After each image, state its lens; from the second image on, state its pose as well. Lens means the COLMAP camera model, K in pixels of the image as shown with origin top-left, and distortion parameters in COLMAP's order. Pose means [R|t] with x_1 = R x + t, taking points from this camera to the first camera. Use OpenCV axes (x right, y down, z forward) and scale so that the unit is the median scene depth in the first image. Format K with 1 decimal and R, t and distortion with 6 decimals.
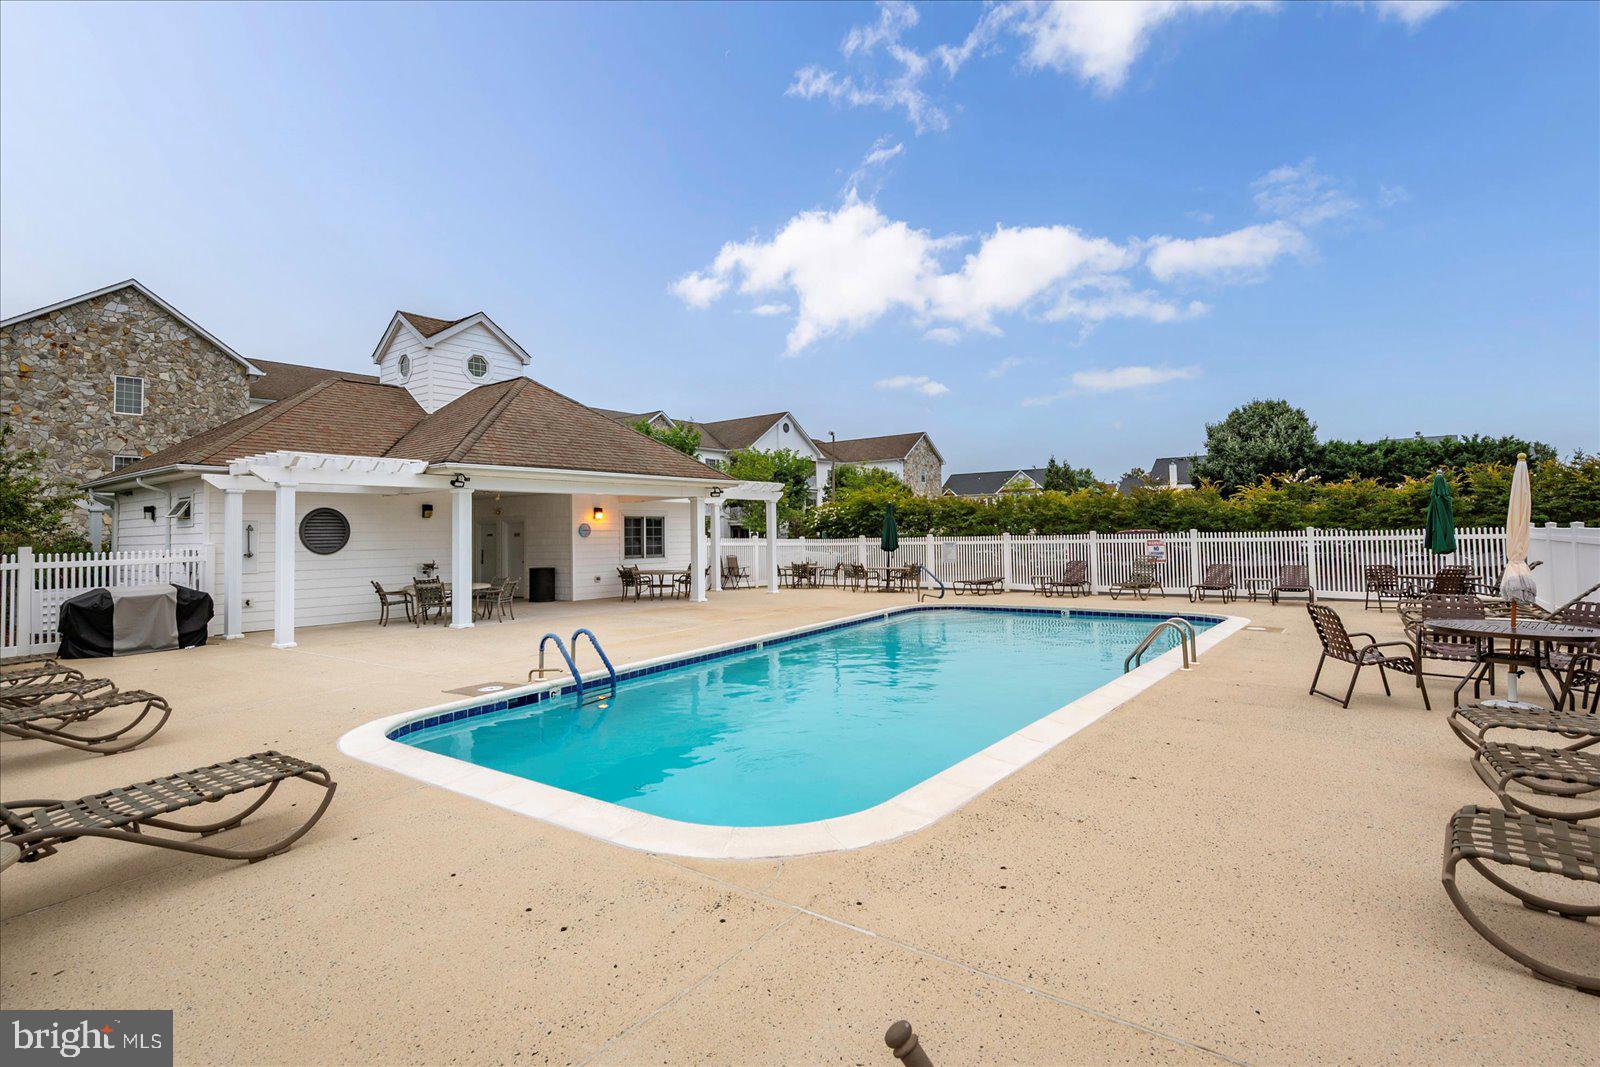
lens RADIAL K [[809.5, 0, 755.8], [0, 809.5, 528.8], [0, 0, 1]] dist [0.000068, -0.000390]
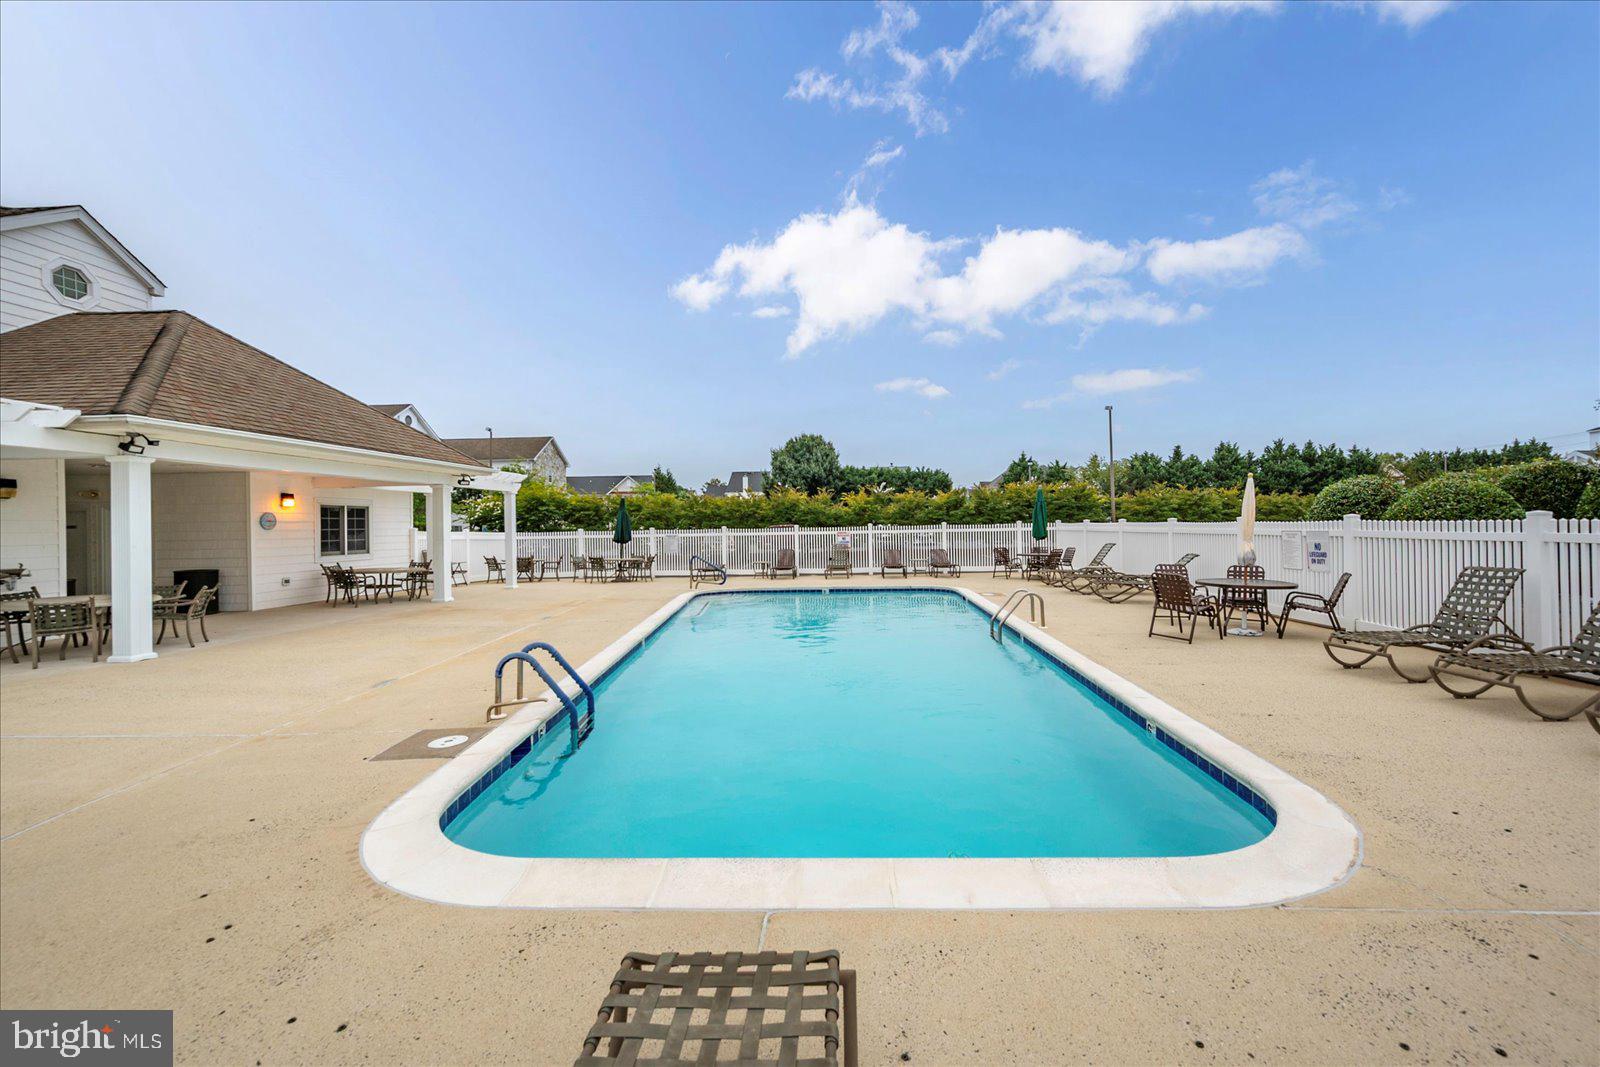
lens RADIAL K [[674.6, 0, 829.3], [0, 674.6, 535.3], [0, 0, 1]] dist [0.000104, -0.000308]
pose [[0.797678, -0.004631, 0.603066, -0.169183], [-0.004129, 0.999905, 0.013139, 0.004812], [-0.603070, -0.012971, 0.797583, 0.140414]]
